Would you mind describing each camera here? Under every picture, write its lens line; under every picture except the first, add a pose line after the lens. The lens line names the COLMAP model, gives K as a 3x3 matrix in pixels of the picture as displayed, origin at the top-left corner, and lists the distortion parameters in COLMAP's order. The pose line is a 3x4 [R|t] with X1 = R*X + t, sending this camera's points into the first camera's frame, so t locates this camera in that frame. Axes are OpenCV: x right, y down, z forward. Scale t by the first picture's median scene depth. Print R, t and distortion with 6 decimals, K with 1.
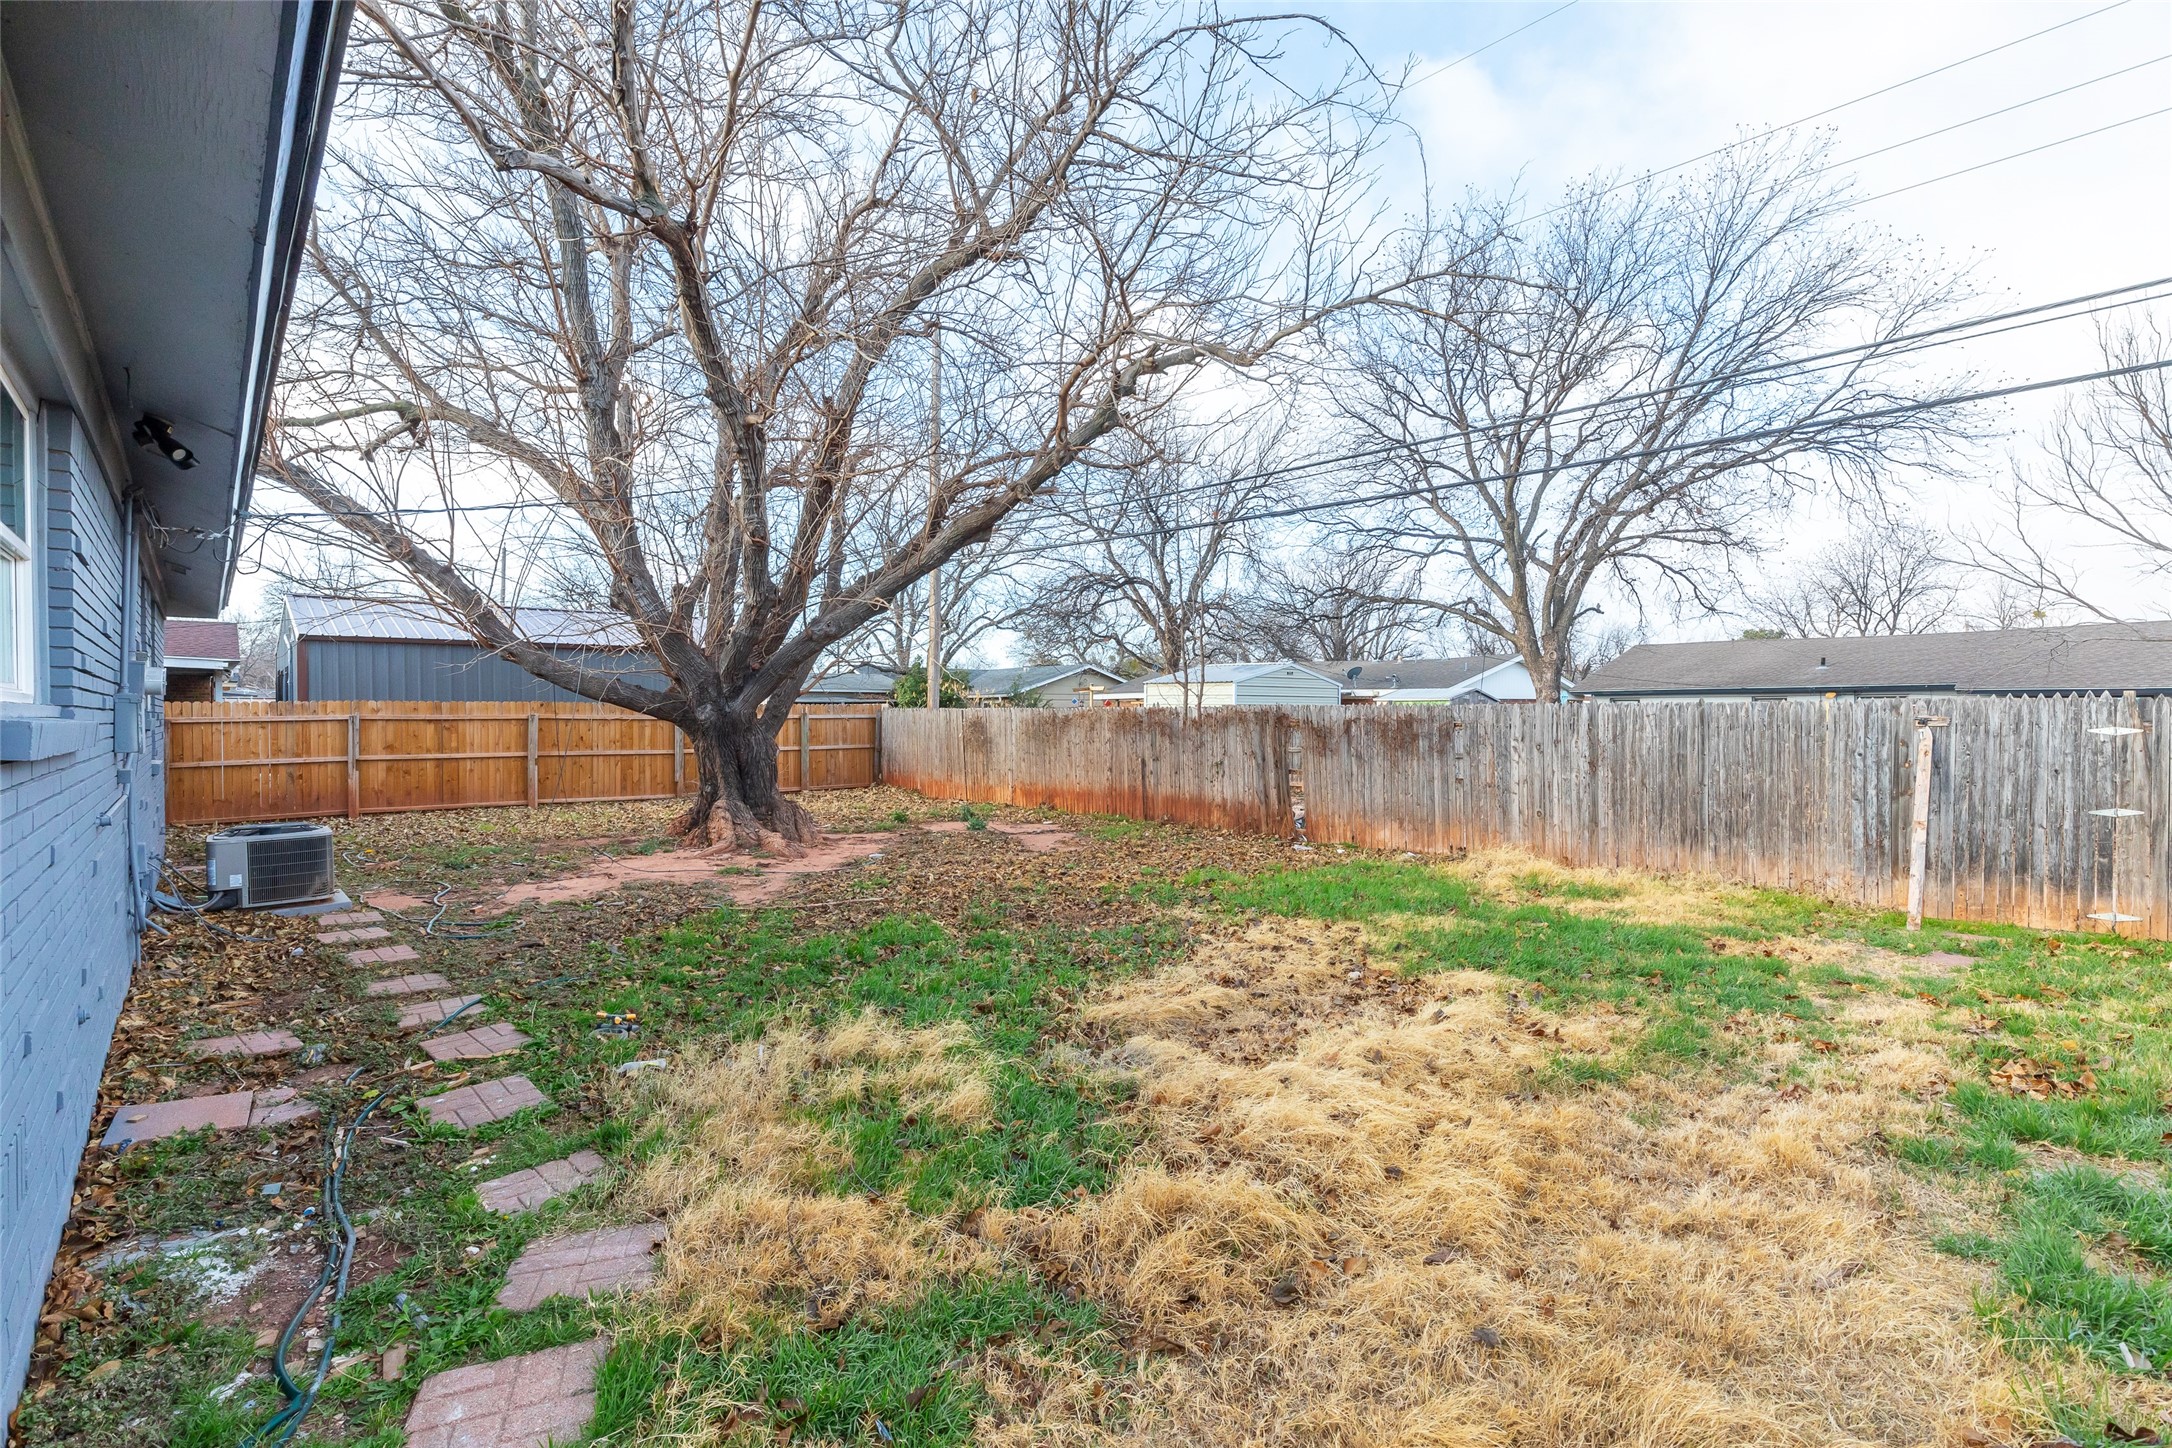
lens RADIAL K [[1042.9, 0, 1082.6], [0, 1042.9, 726.3], [0, 0, 1]] dist [-0.012864, 0.005232]
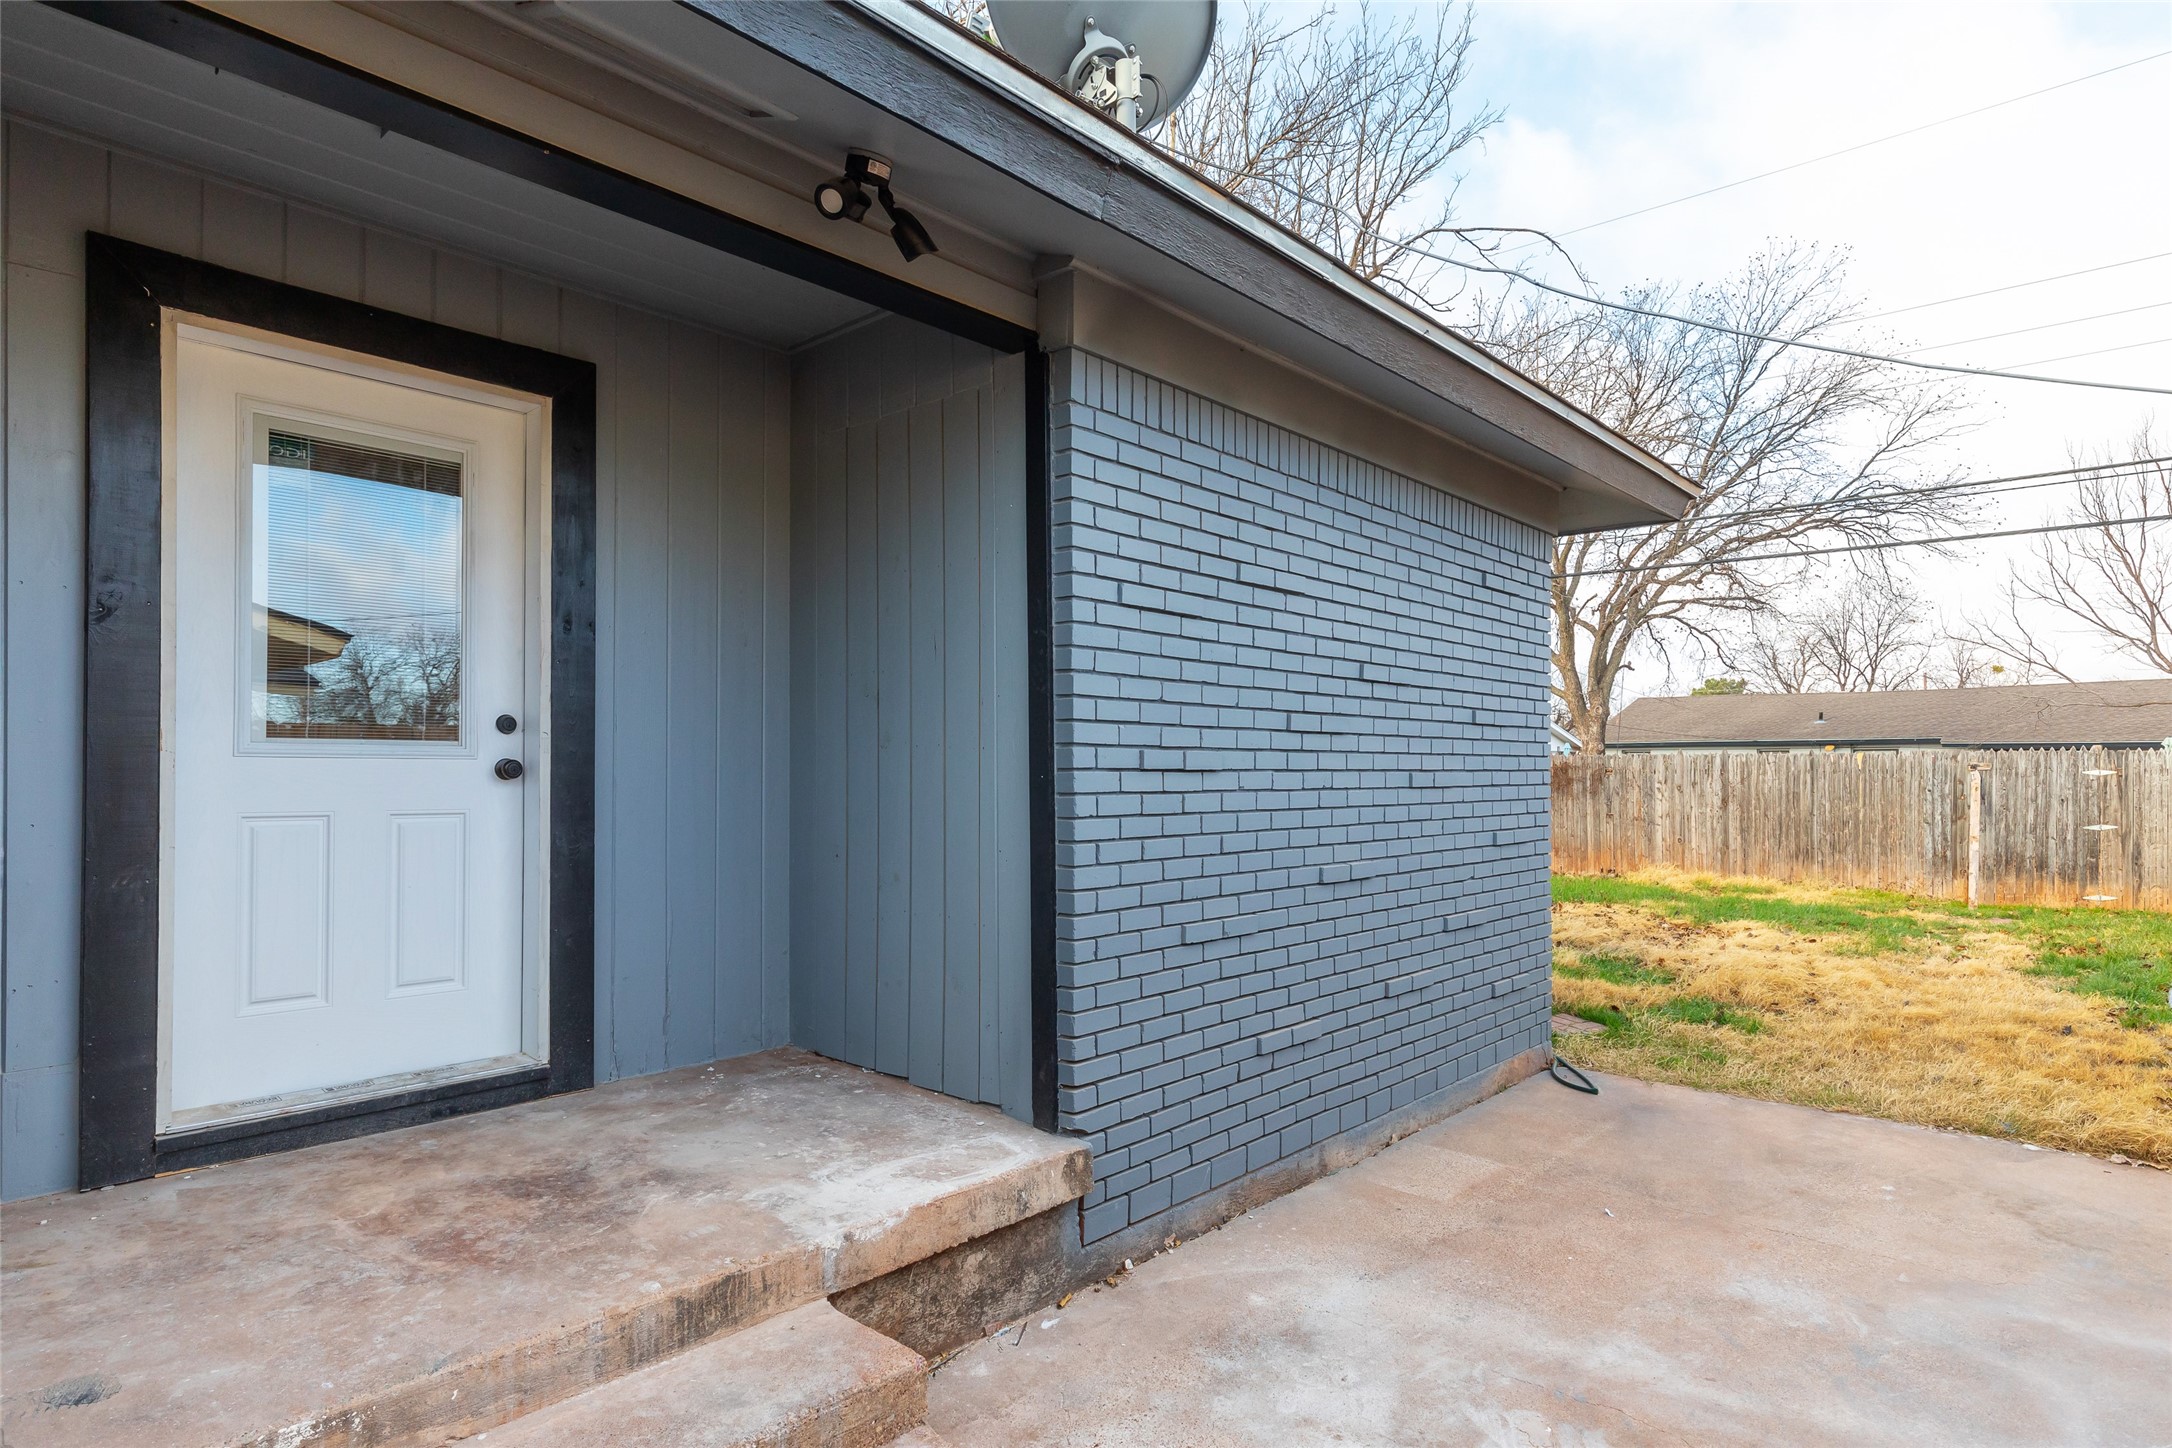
lens RADIAL K [[1231.5, 0, 1084.2], [0, 1231.5, 769.5], [0, 0, 1]] dist [0.004589, -0.002903]
pose [[0.993228, 0.000952, 0.116178, -0.473630], [0.000313, 0.999941, -0.010868, 0.013766], [-0.116182, 0.010831, 0.993169, -0.425884]]
